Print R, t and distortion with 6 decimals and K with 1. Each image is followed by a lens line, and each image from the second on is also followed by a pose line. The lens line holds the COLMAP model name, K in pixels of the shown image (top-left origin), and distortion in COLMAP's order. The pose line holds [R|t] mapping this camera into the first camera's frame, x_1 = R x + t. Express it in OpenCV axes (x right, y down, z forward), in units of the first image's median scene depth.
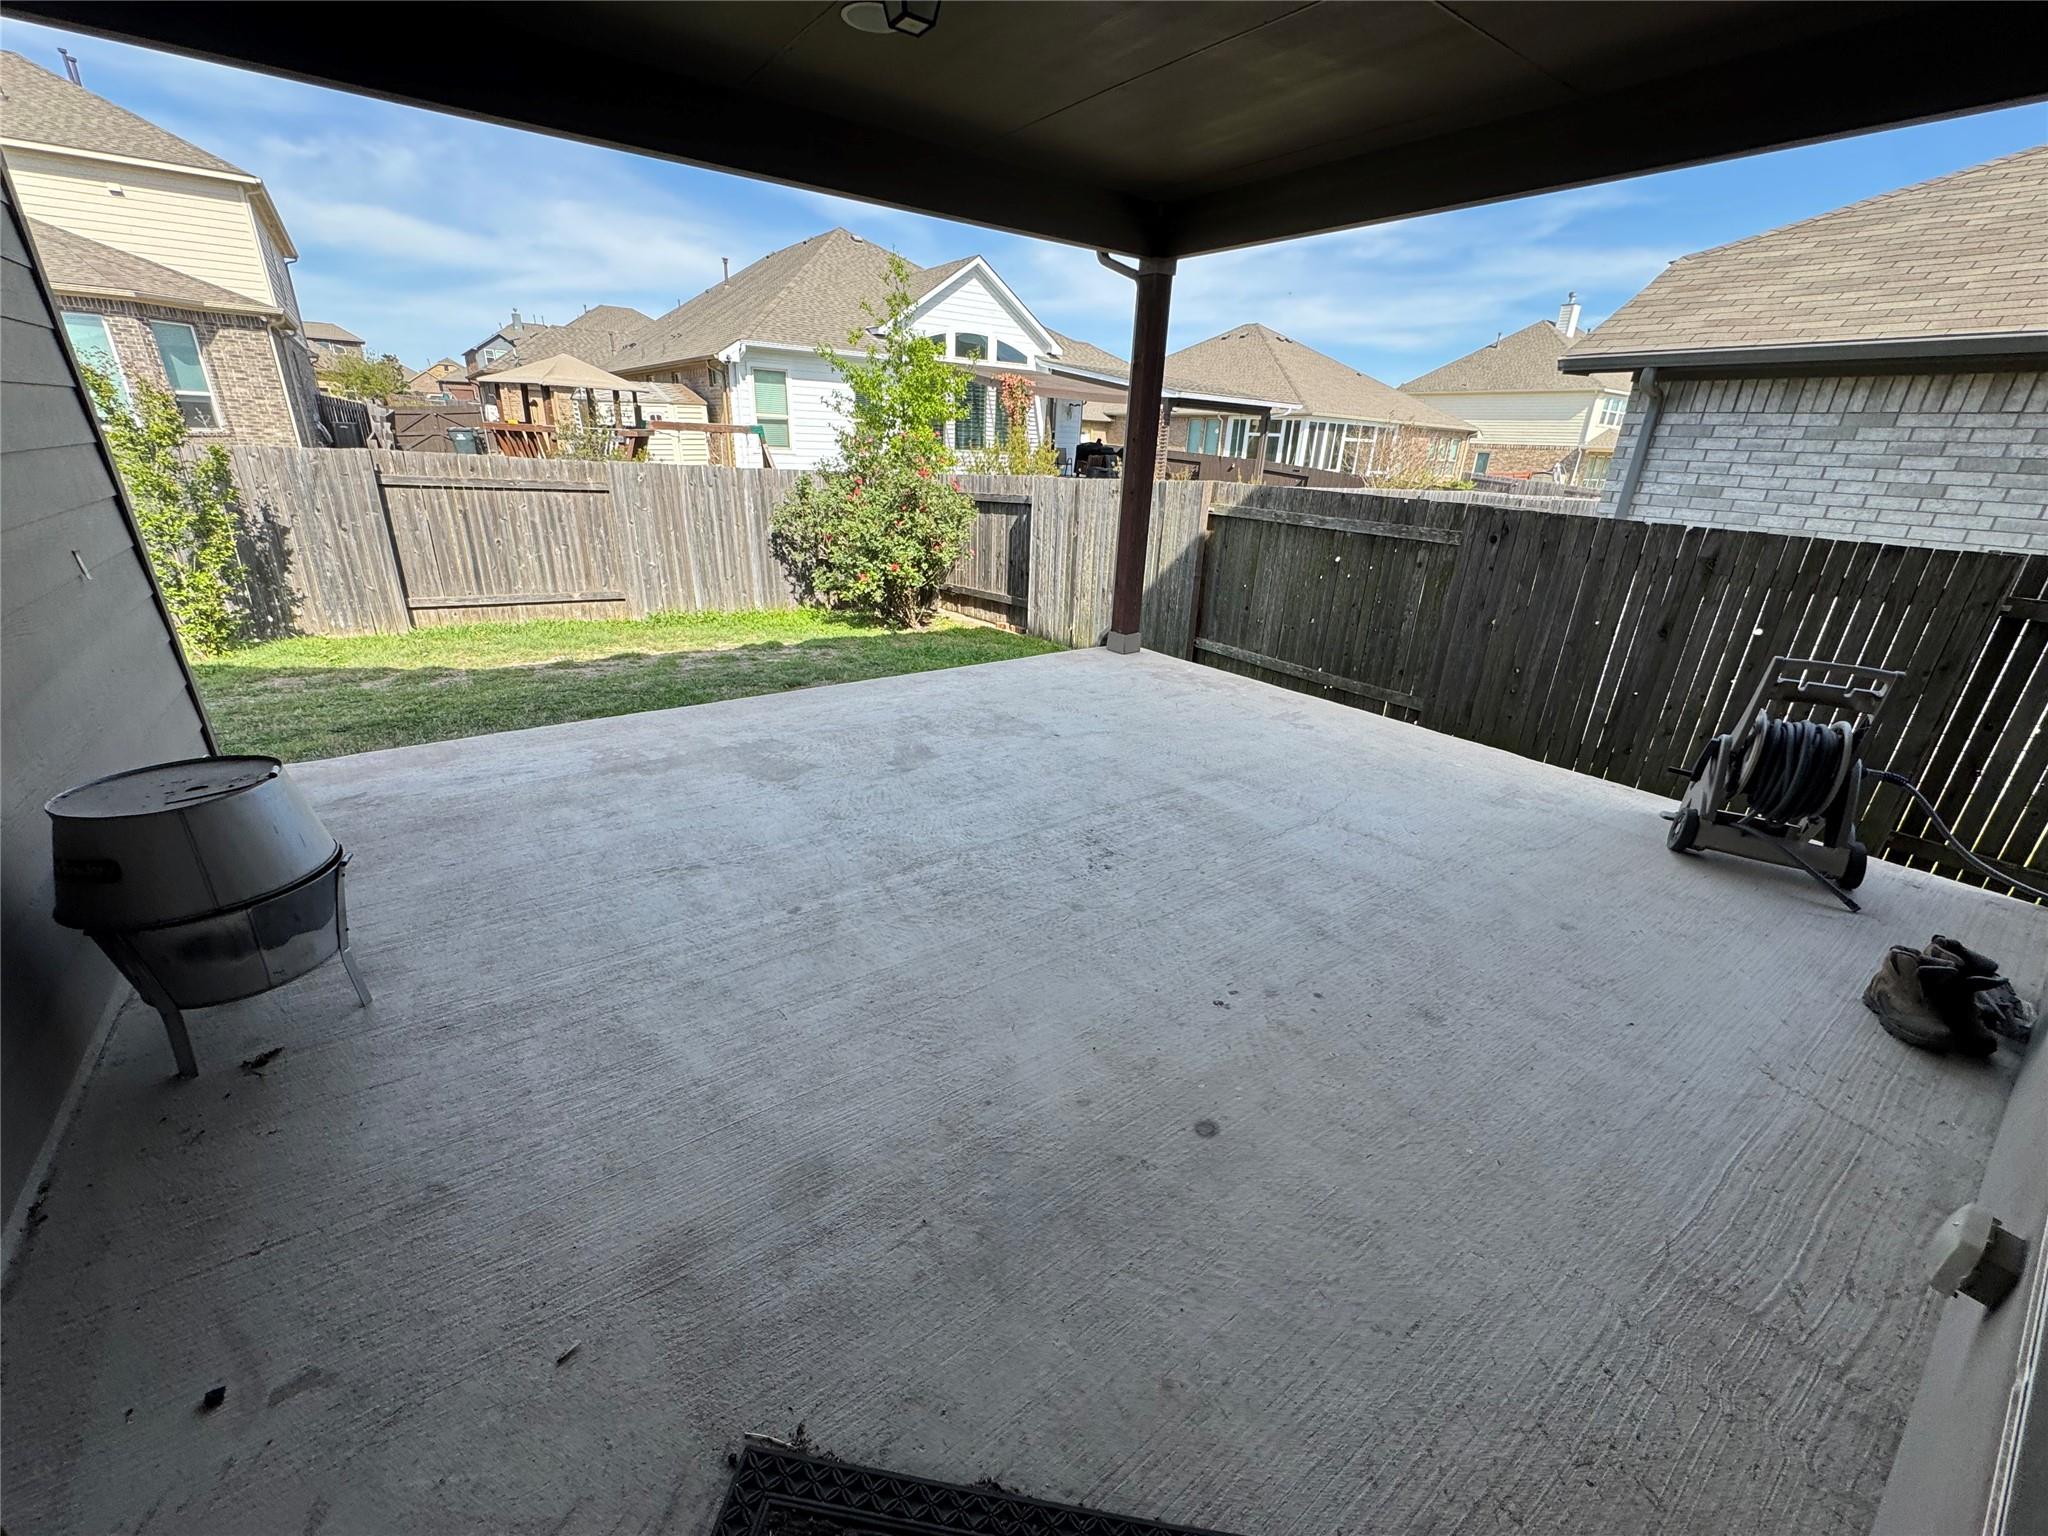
lens RADIAL K [[813.7, 0, 1028.4], [0, 813.7, 773.2], [0, 0, 1]] dist [-0.000770, -0.000348]
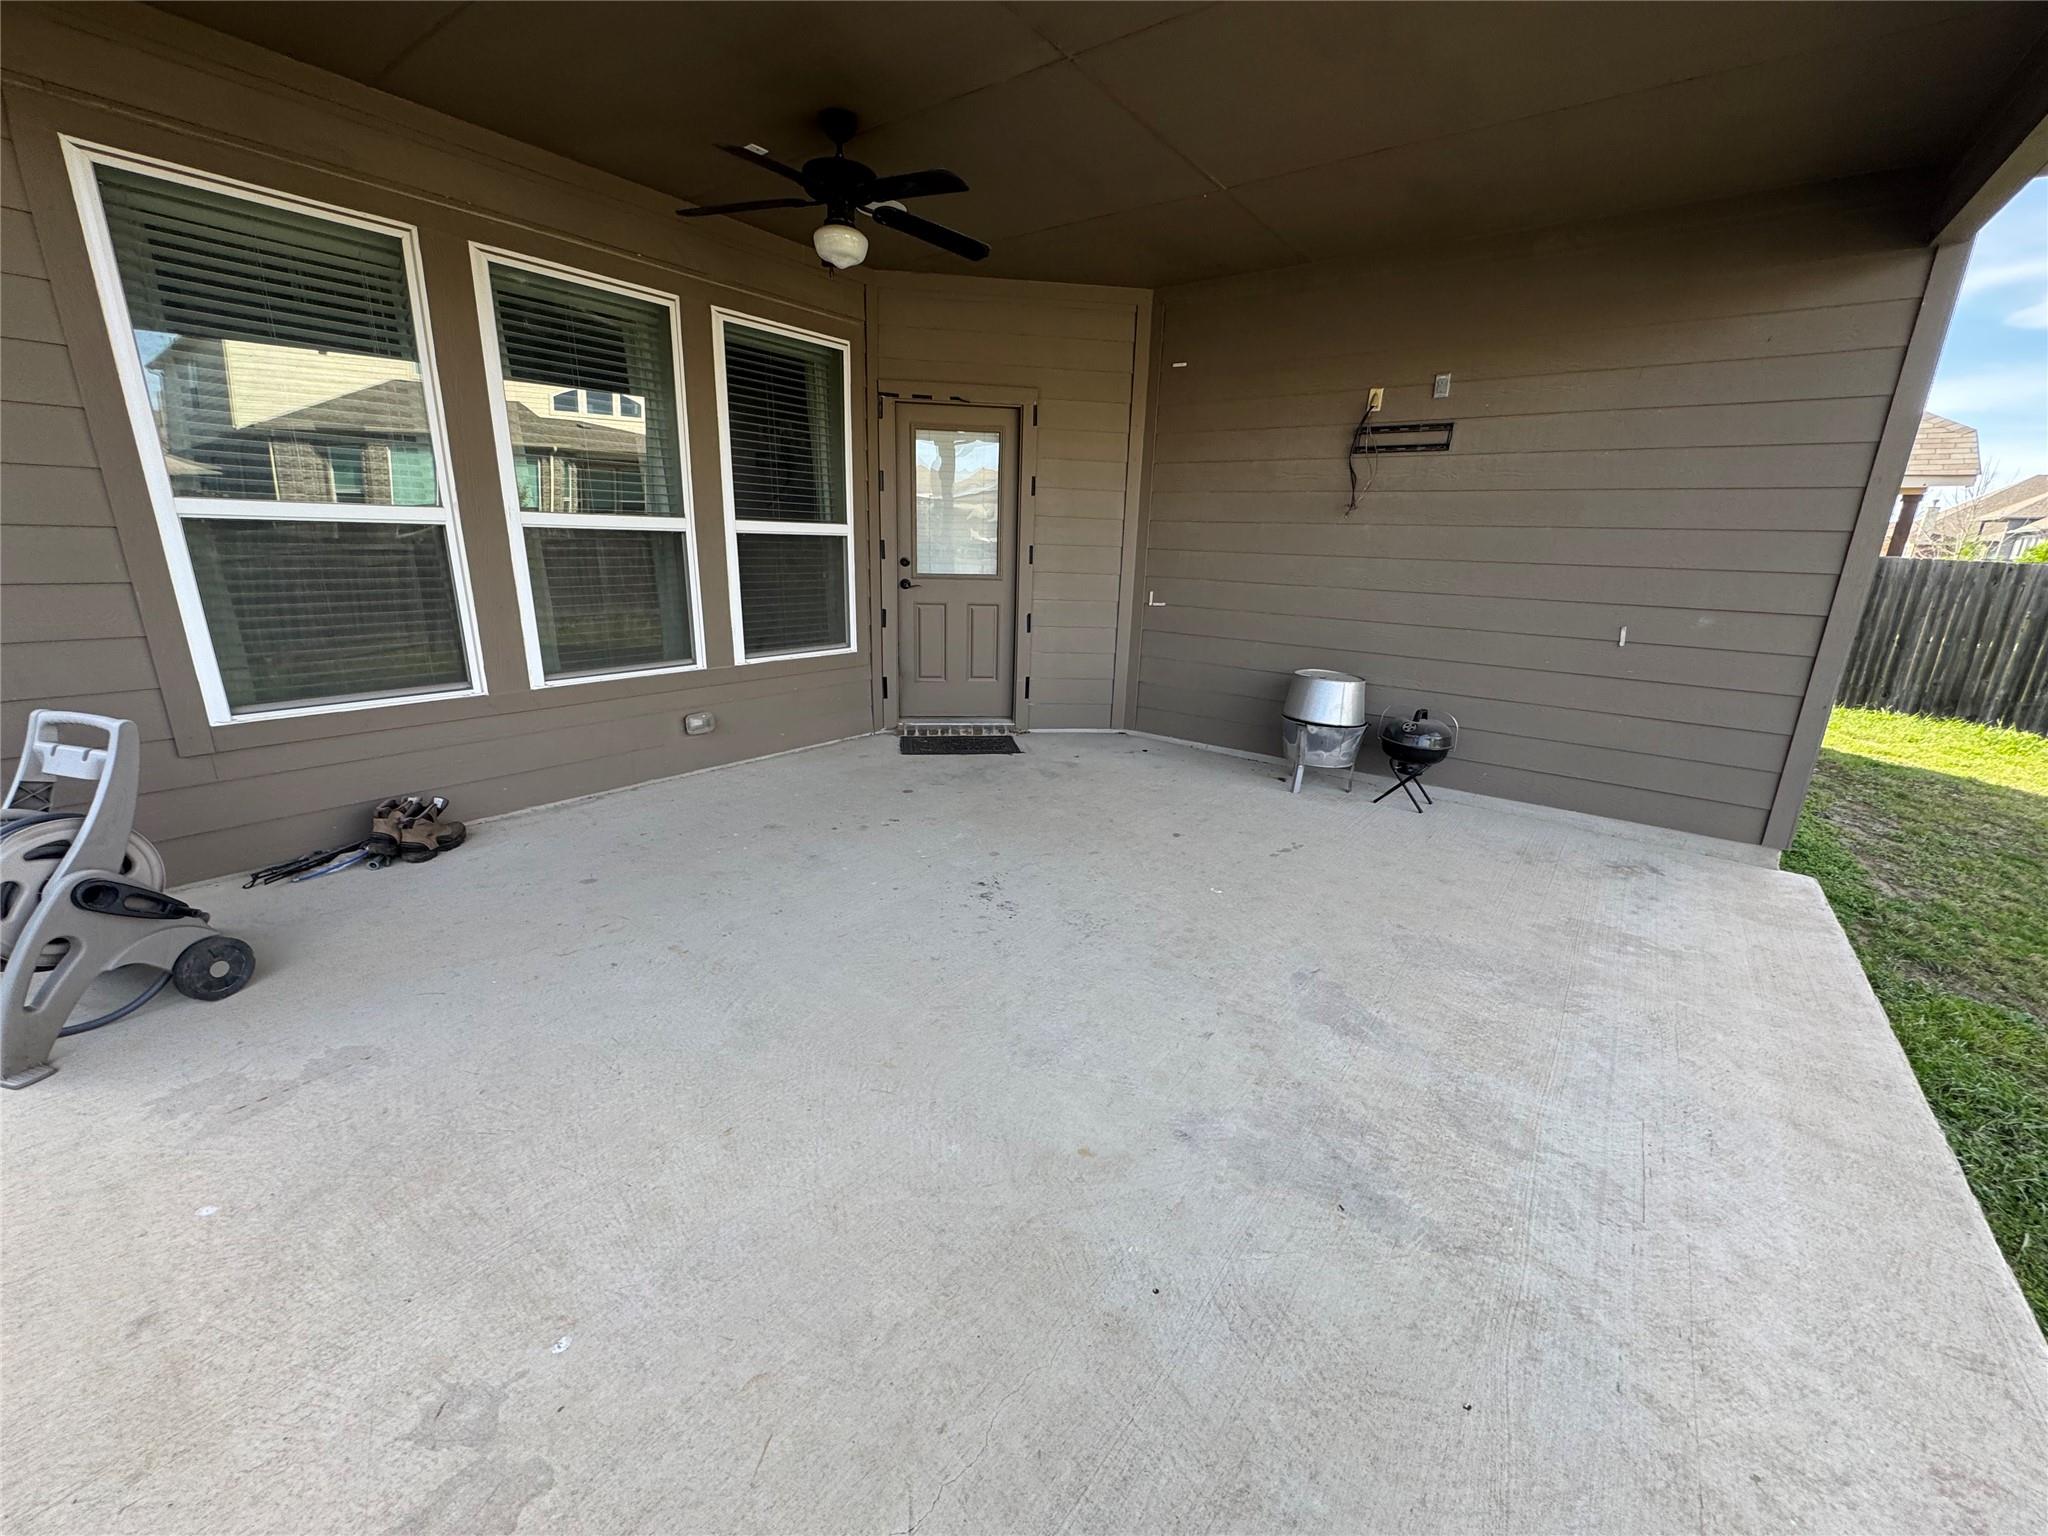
lens RADIAL K [[813.7, 0, 1028.4], [0, 813.7, 773.2], [0, 0, 1]] dist [-0.000770, -0.000348]
pose [[-0.955445, 0.014889, -0.294795, 0.253567], [-0.171760, 0.784180, 0.596289, -0.472733], [0.240050, 0.620355, -0.746683, 1.232225]]
